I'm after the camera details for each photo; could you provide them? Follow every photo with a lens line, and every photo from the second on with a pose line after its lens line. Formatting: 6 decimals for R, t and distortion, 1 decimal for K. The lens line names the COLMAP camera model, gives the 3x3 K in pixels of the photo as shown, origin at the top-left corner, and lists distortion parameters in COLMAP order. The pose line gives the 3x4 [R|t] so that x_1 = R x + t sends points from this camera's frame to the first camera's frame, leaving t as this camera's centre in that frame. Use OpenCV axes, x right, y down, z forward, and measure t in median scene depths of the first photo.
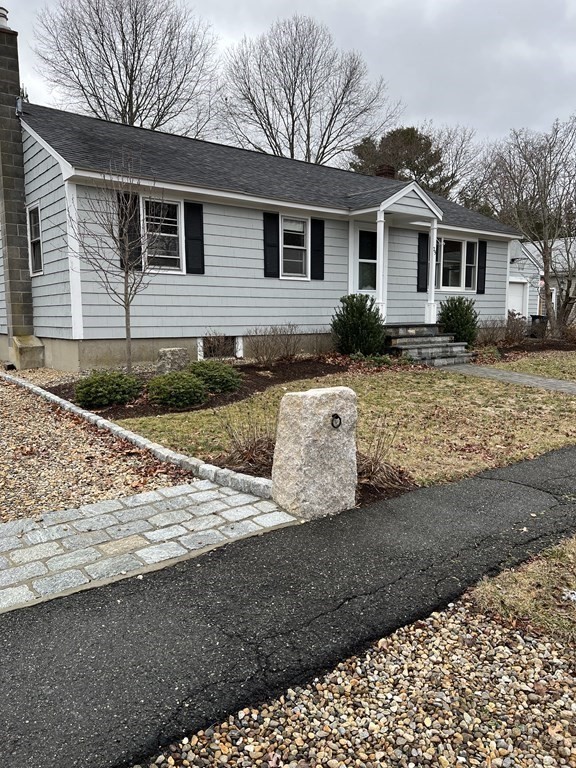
lens RADIAL K [[566.2, 0, 278.6], [0, 566.2, 381.8], [0, 0, 1]] dist [0.066284, -0.074889]
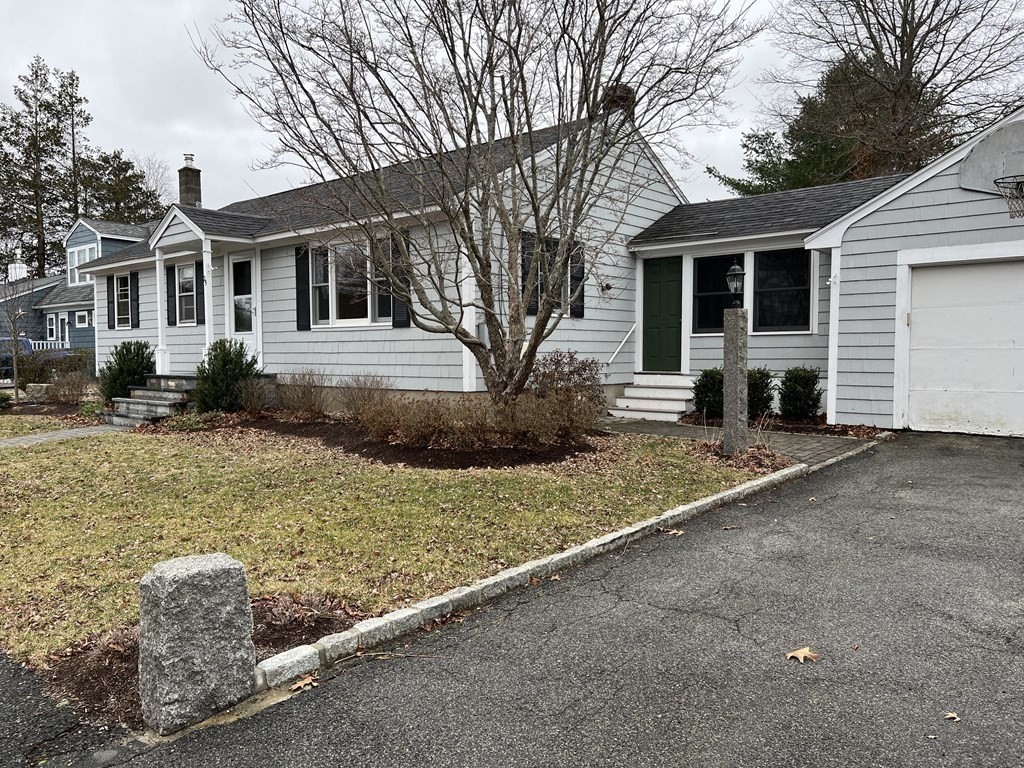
lens RADIAL K [[761.8, 0, 507.2], [0, 761.8, 380.7], [0, 0, 1]] dist [0.066768, -0.081693]
pose [[0.181976, 0.045977, -0.982227, 1.574015], [-0.108207, 0.993776, 0.026470, -0.194061], [0.977331, 0.101467, 0.185819, 1.403855]]
